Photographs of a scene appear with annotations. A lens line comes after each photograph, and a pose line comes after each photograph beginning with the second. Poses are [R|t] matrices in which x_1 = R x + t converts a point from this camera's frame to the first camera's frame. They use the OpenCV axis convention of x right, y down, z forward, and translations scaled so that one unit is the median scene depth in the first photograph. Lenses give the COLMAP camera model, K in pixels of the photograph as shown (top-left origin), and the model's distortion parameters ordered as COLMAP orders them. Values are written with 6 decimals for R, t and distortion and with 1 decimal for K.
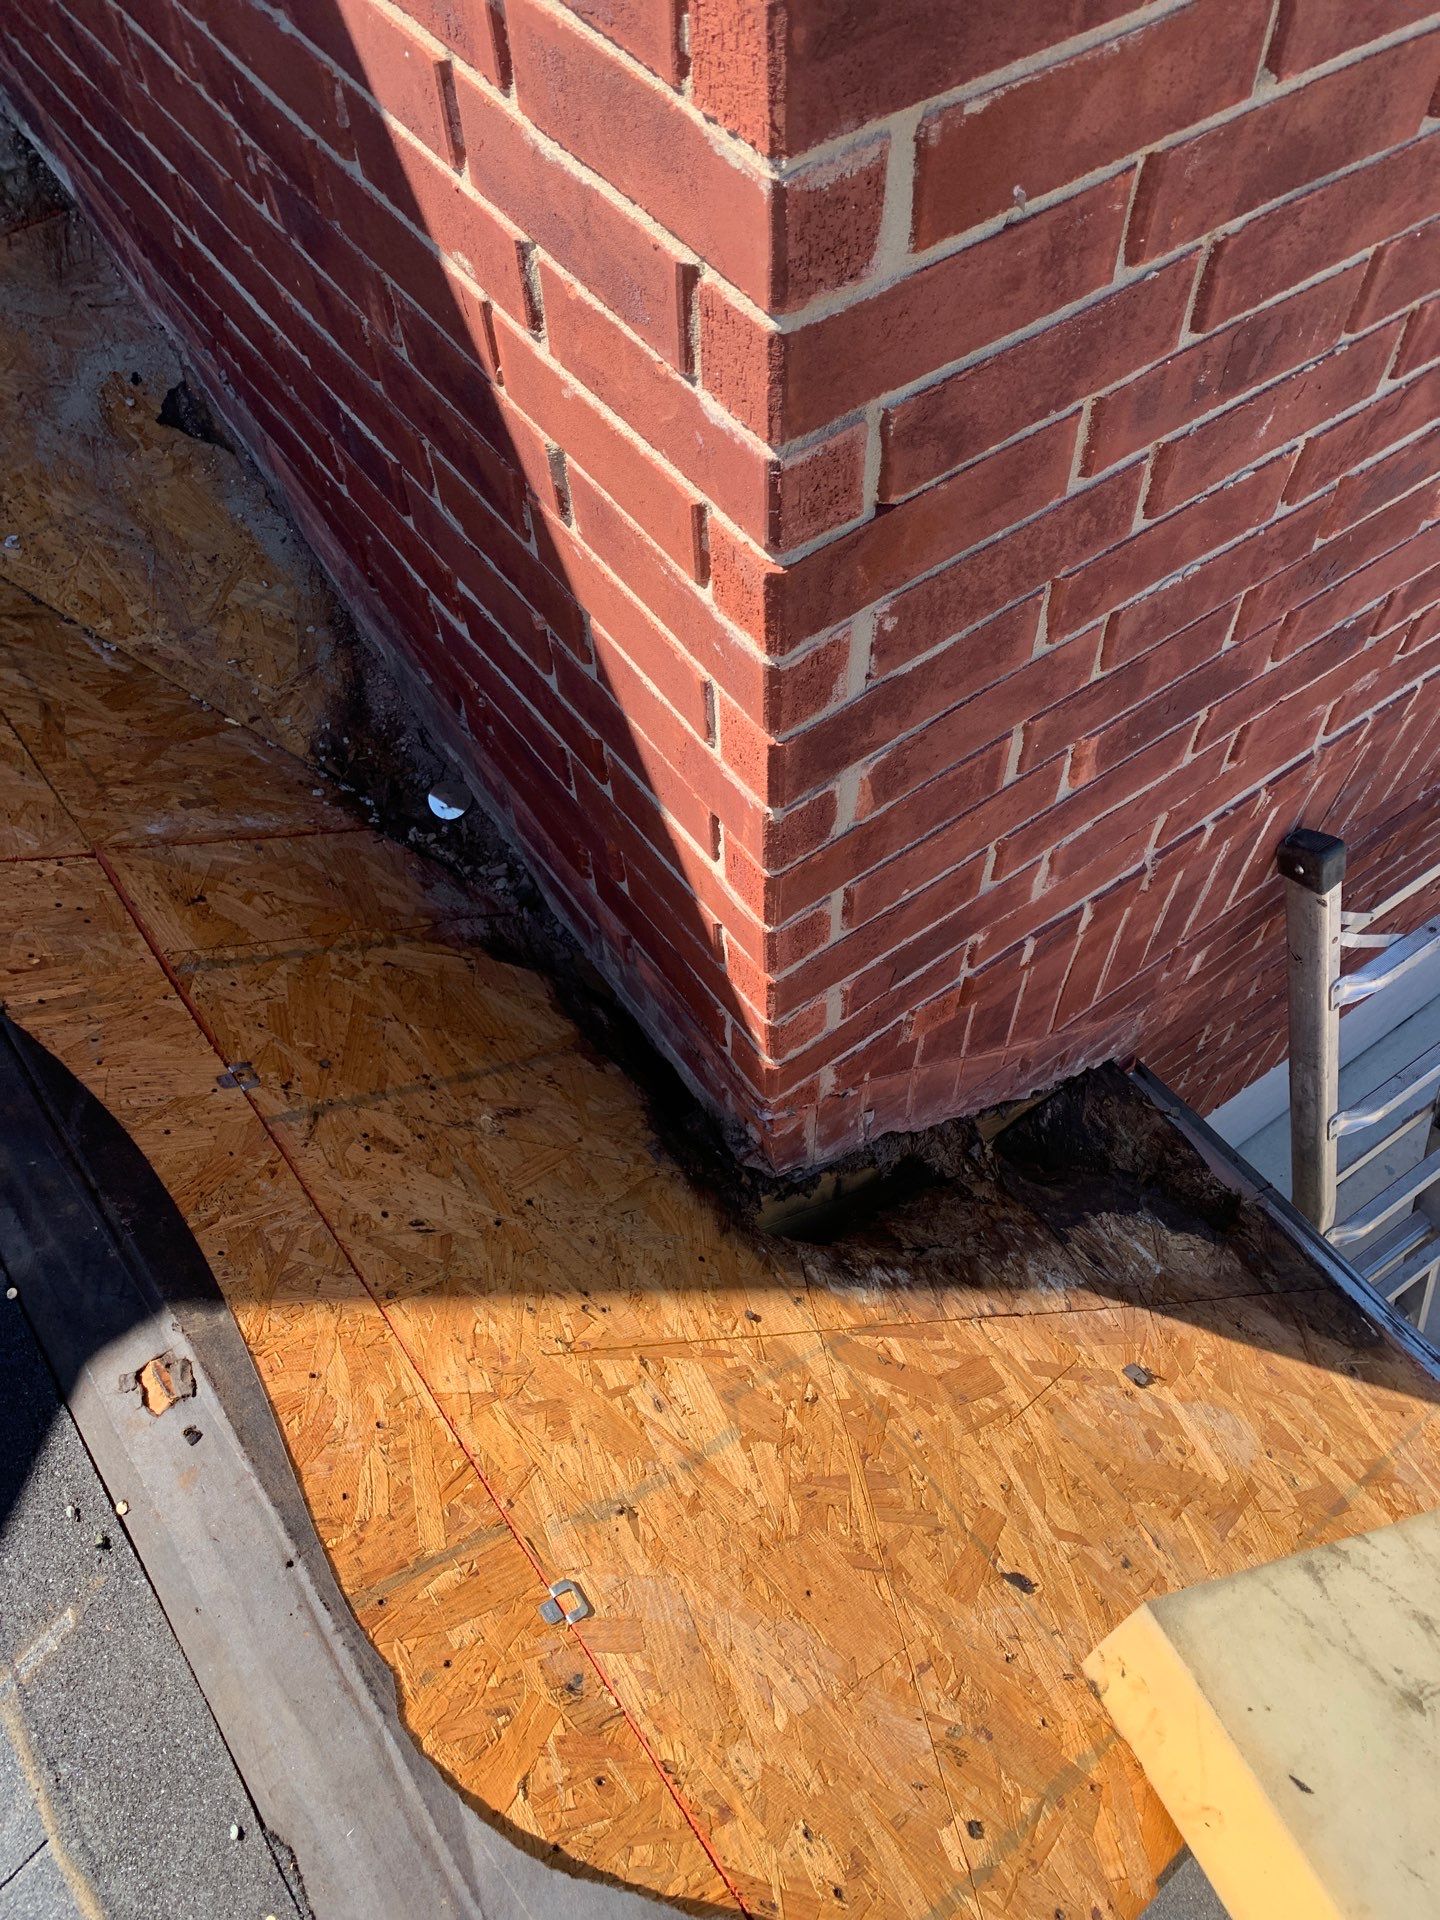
lens RADIAL K [[1475.9, 0, 711.6], [0, 1475.9, 960.8], [0, 0, 1]] dist [0.024799, -0.031823]
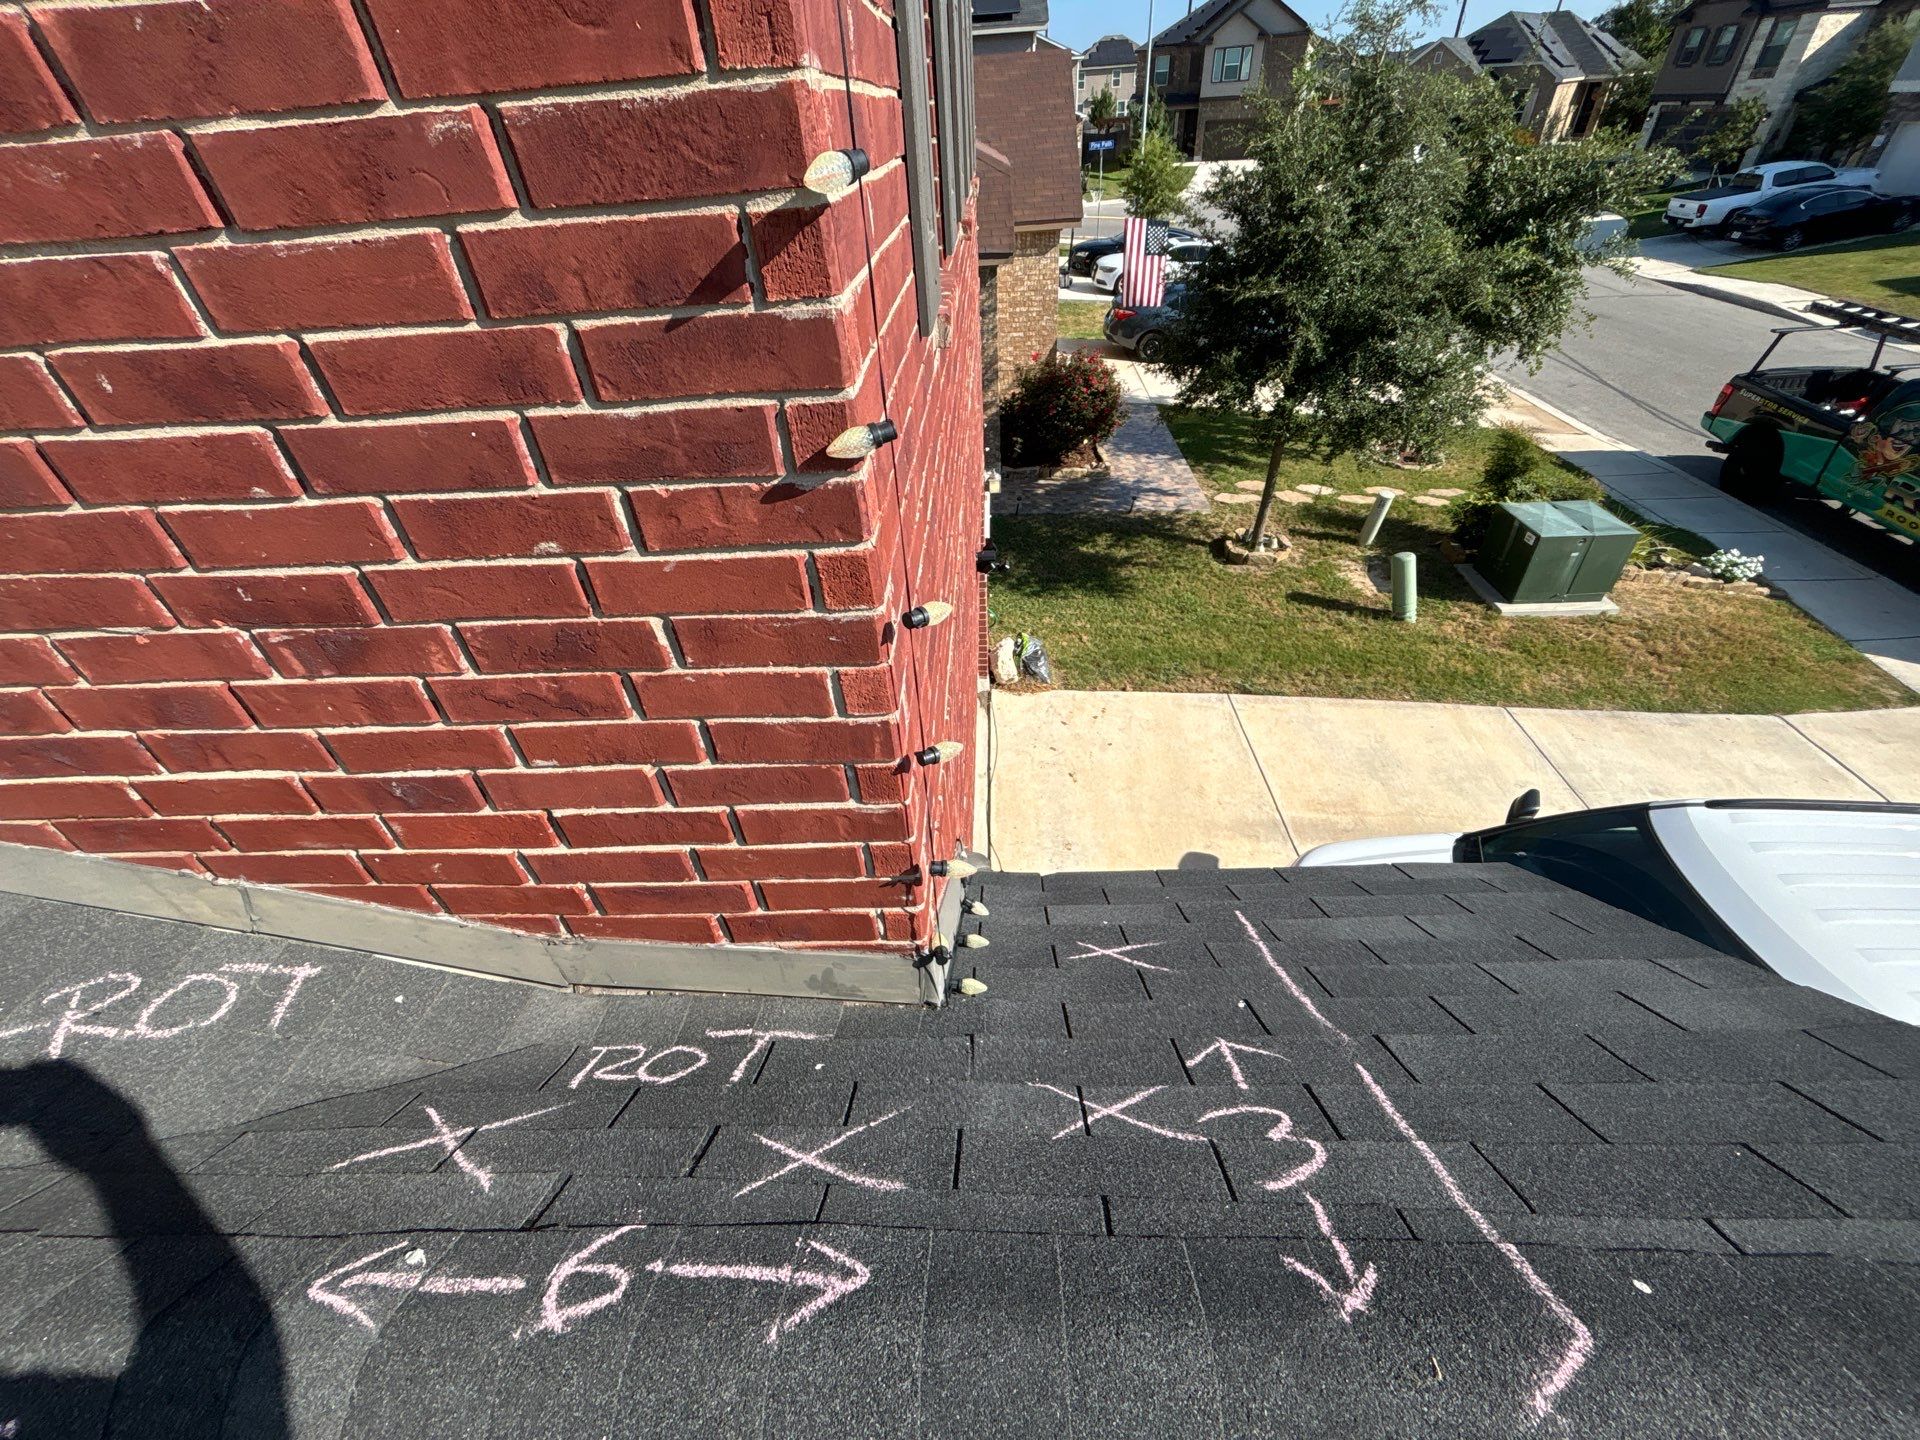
lens RADIAL K [[770.0, 0, 959.9], [0, 770.0, 713.8], [0, 0, 1]] dist [0.001793, -0.001126]
pose [[0.606445, -0.492088, 0.624559, -0.405965], [0.692205, 0.713242, -0.110169, 0.044143], [-0.391249, 0.499134, 0.773168, 0.218891]]
